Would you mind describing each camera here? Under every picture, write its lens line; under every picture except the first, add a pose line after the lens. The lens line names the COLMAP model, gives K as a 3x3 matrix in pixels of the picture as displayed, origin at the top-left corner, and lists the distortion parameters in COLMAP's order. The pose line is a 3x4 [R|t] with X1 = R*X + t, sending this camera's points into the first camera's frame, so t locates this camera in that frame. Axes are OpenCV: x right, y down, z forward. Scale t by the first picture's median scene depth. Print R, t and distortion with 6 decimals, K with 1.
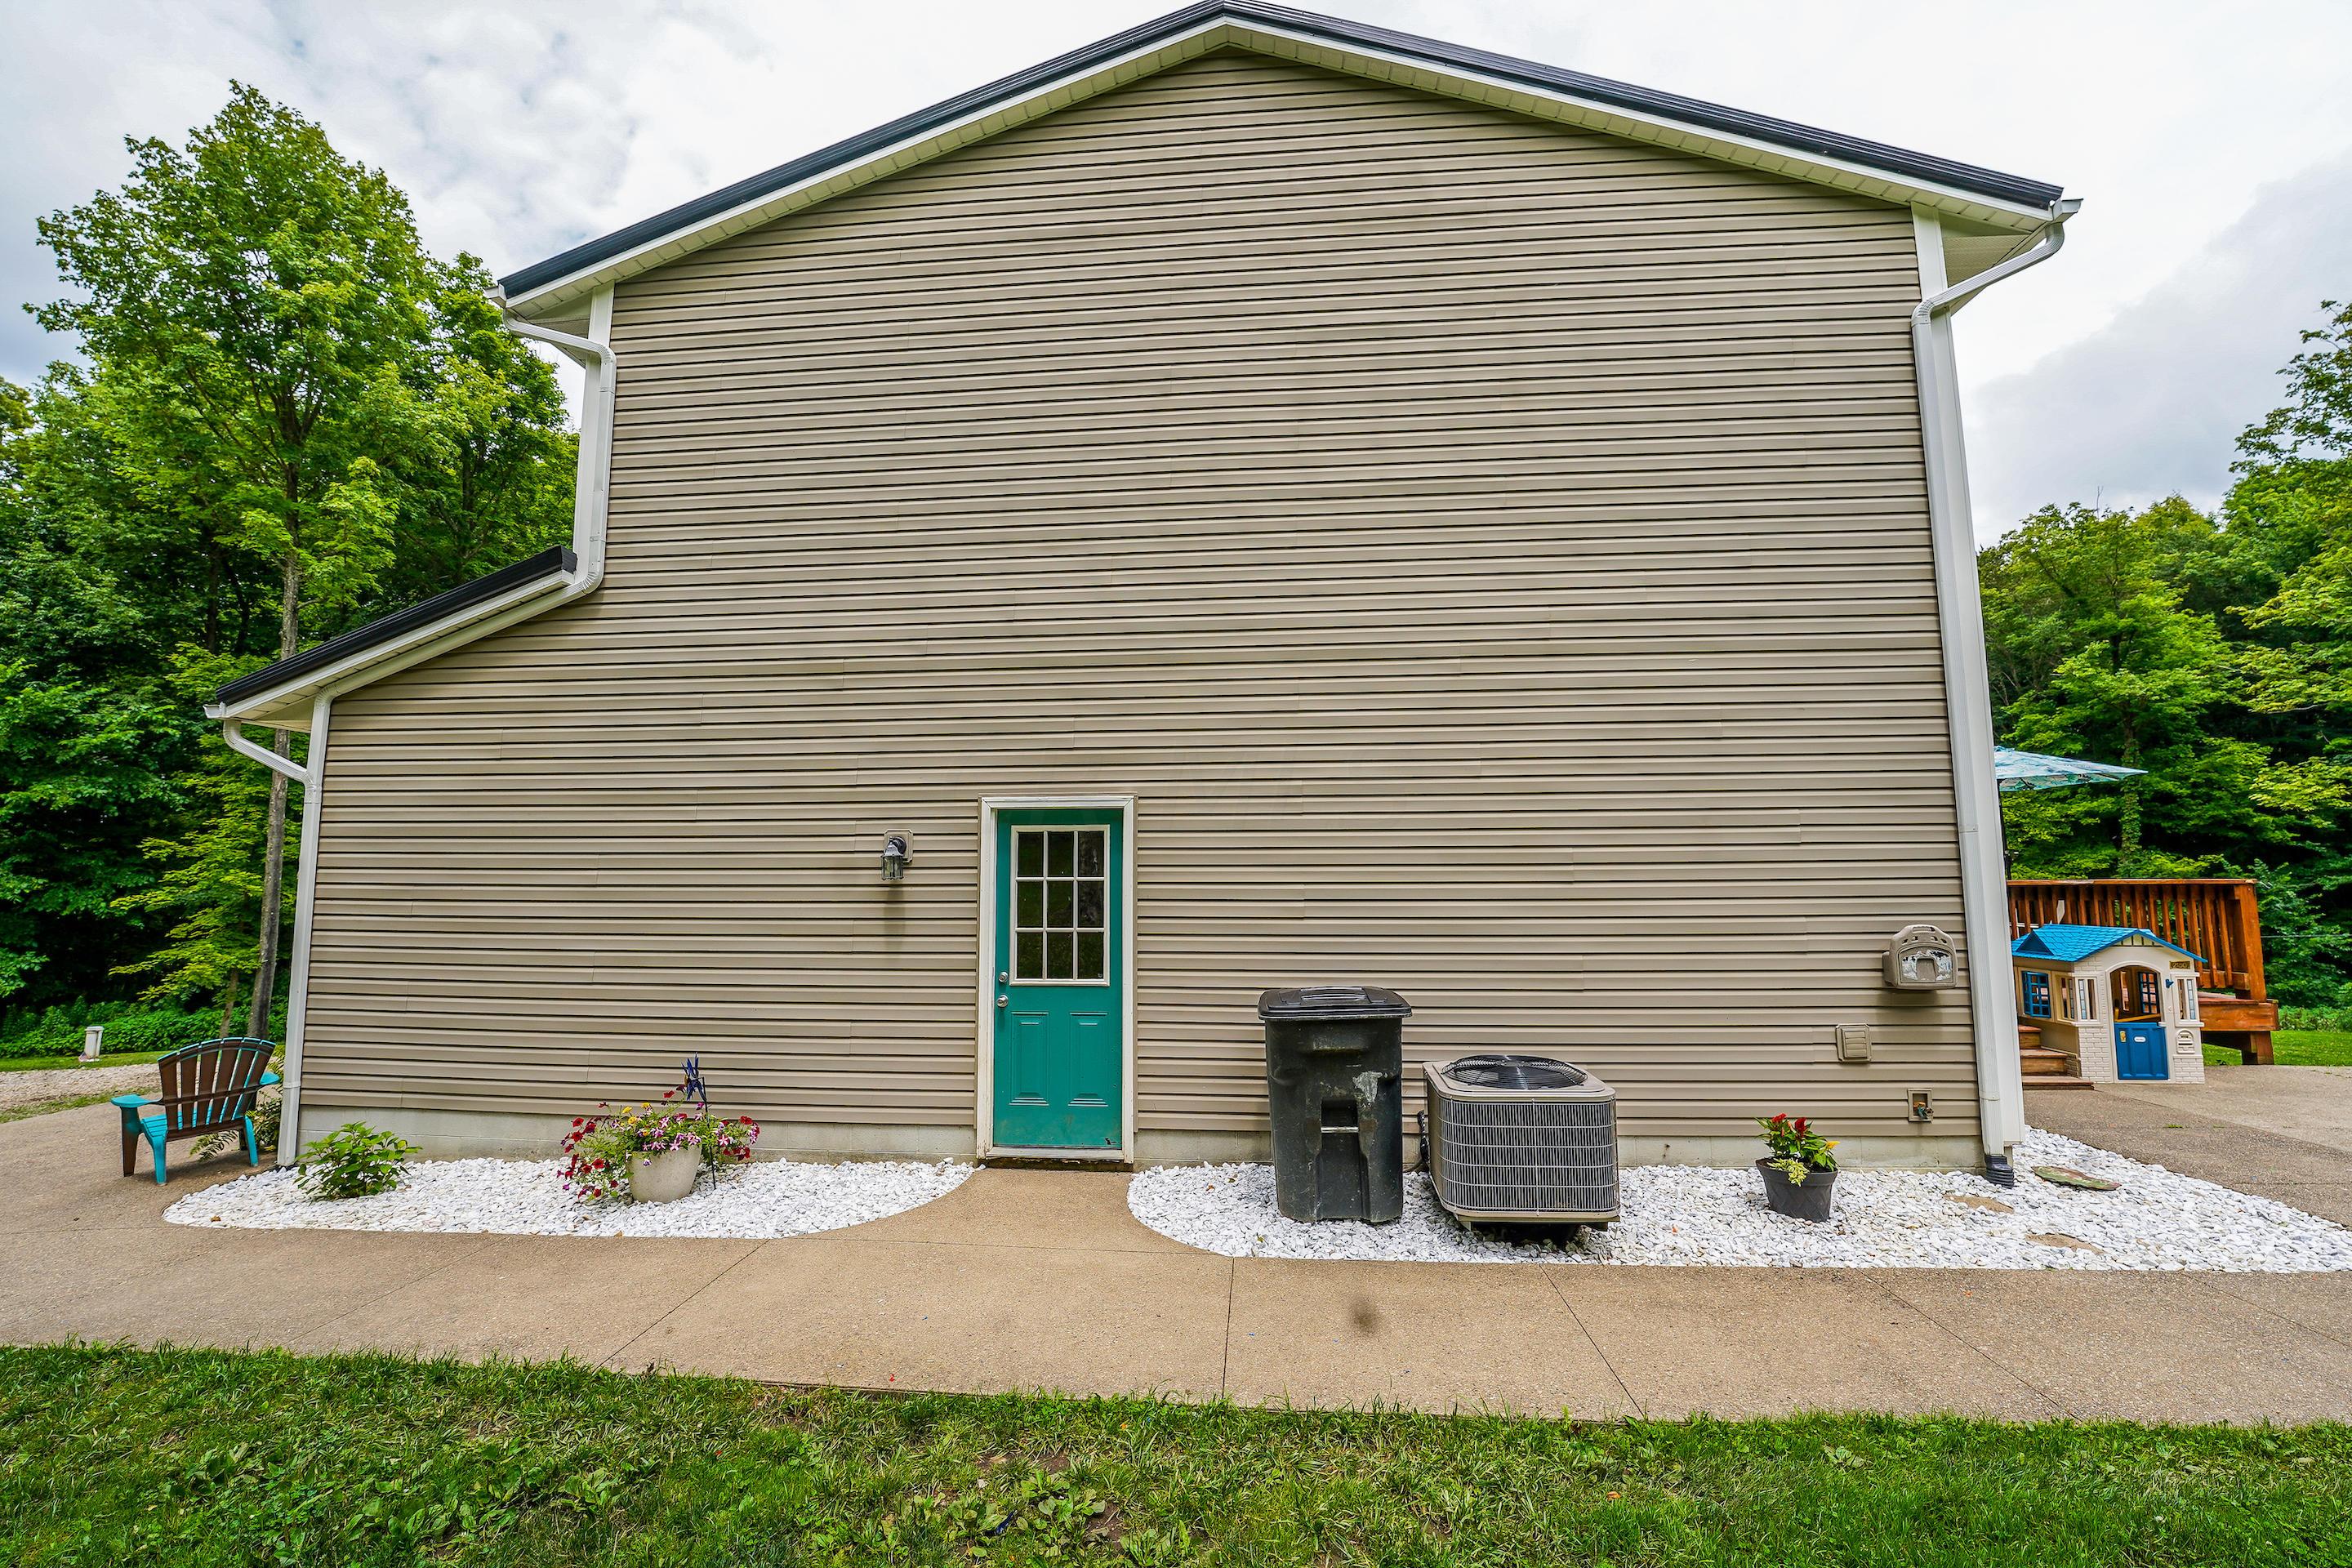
lens RADIAL K [[950.5, 0, 1178.2], [0, 950.5, 785.2], [0, 0, 1]] dist [-0.021267, 0.001113]
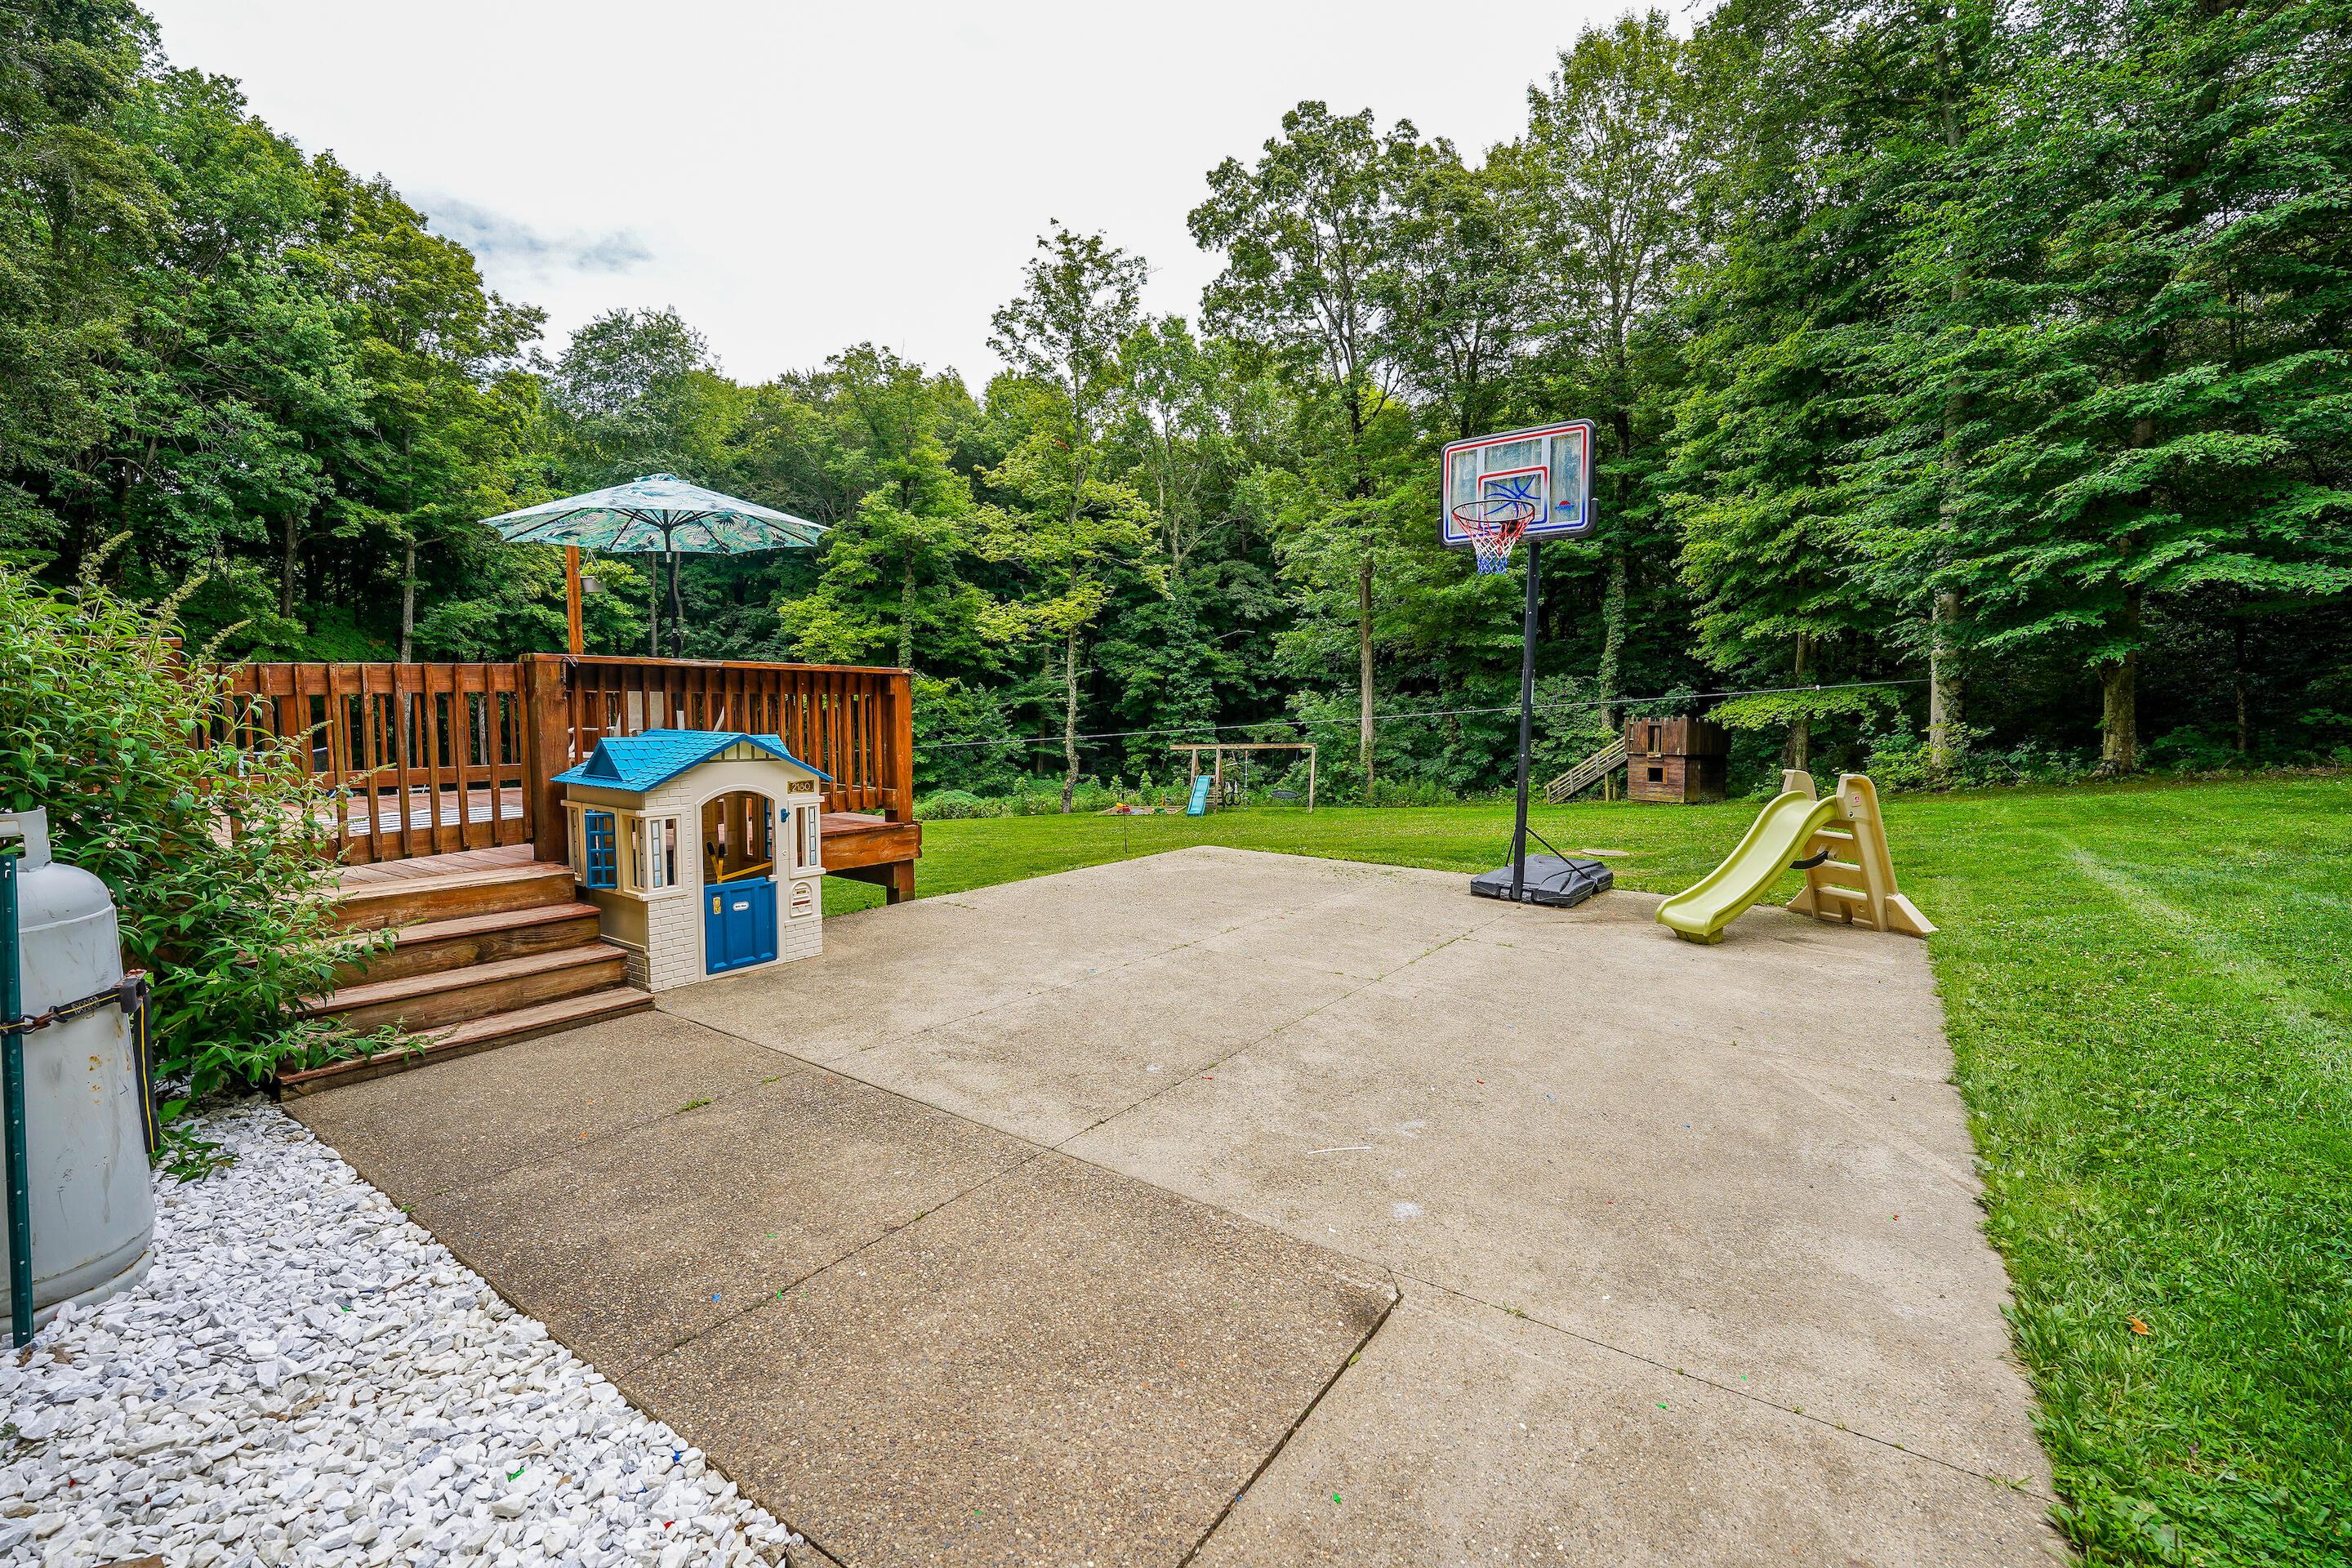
lens RADIAL K [[984.3, 0, 1181.8], [0, 984.3, 786.3], [0, 0, 1]] dist [-0.015081, 0.000989]
pose [[0.496231, -0.065431, 0.865721, 0.164113], [-0.097919, 0.986576, 0.130692, 0.020517], [-0.862651, -0.149624, 0.483163, 0.115520]]
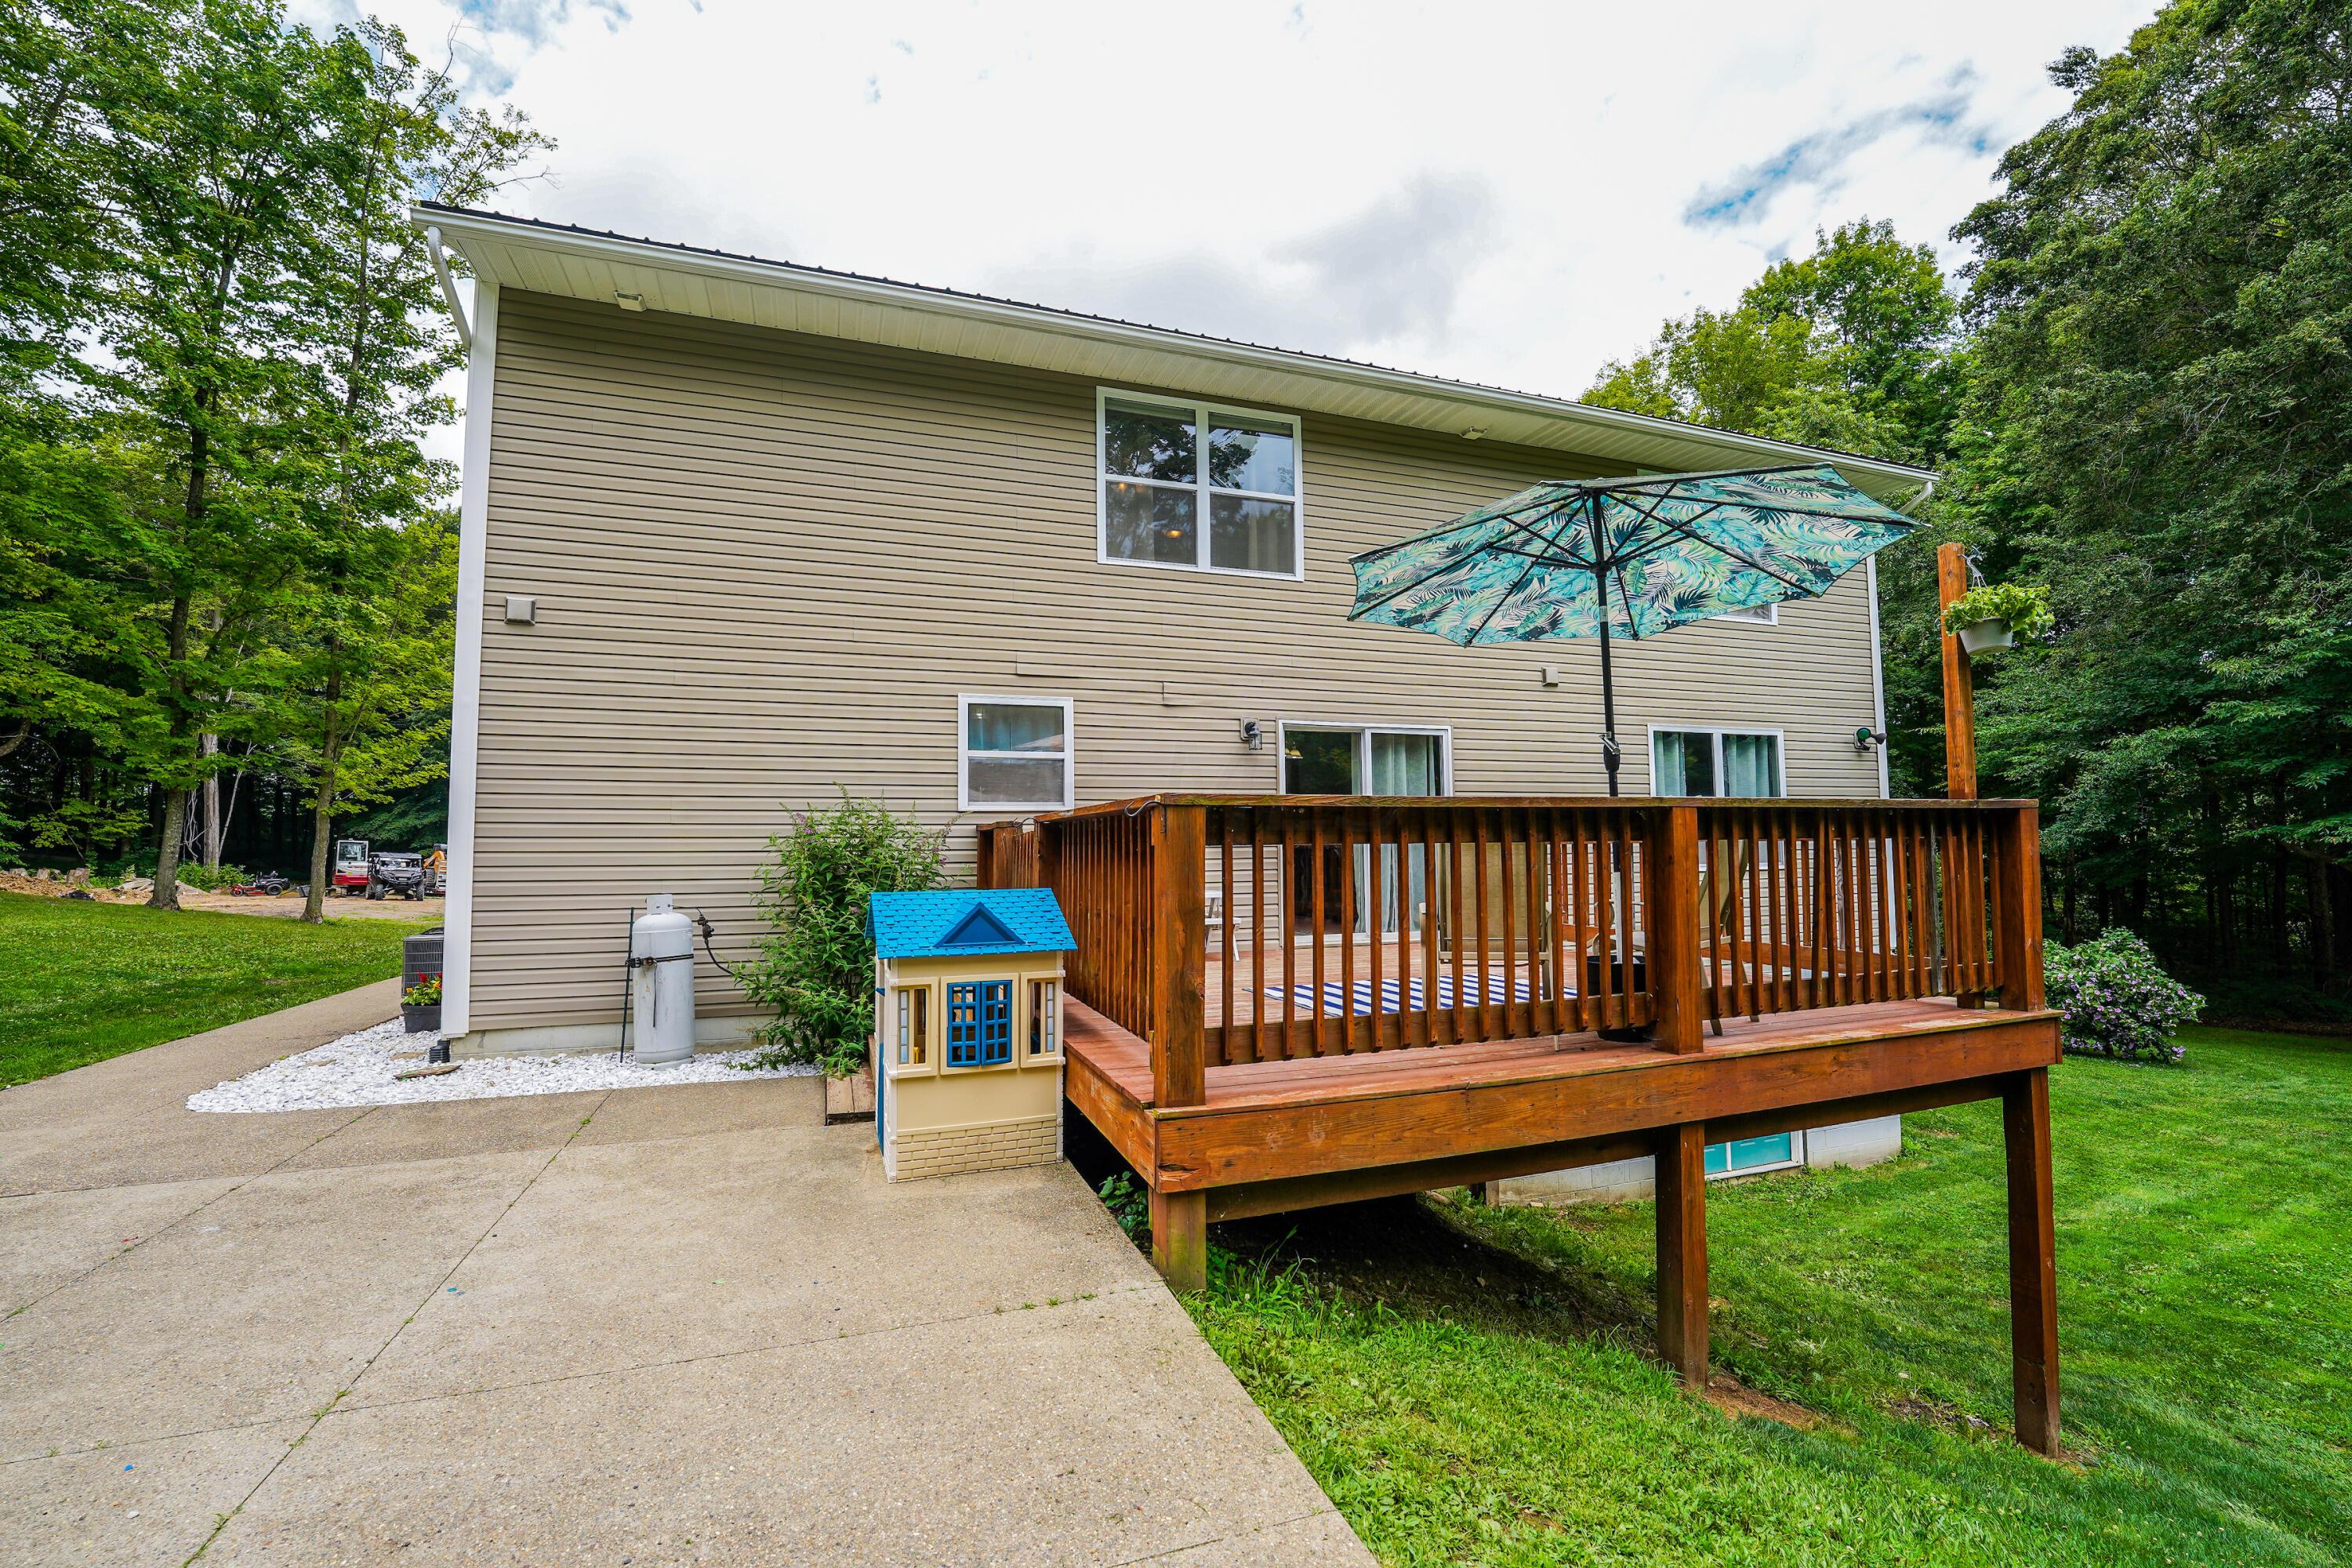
lens RADIAL K [[984.3, 0, 1173.3], [0, 984.3, 781.4], [0, 0, 1]] dist [-0.015081, 0.000989]
pose [[0.420767, -0.061787, -0.905062, 0.374567], [0.095522, 0.995149, -0.023529, 0.028119], [0.902125, -0.076553, 0.424628, 0.209416]]
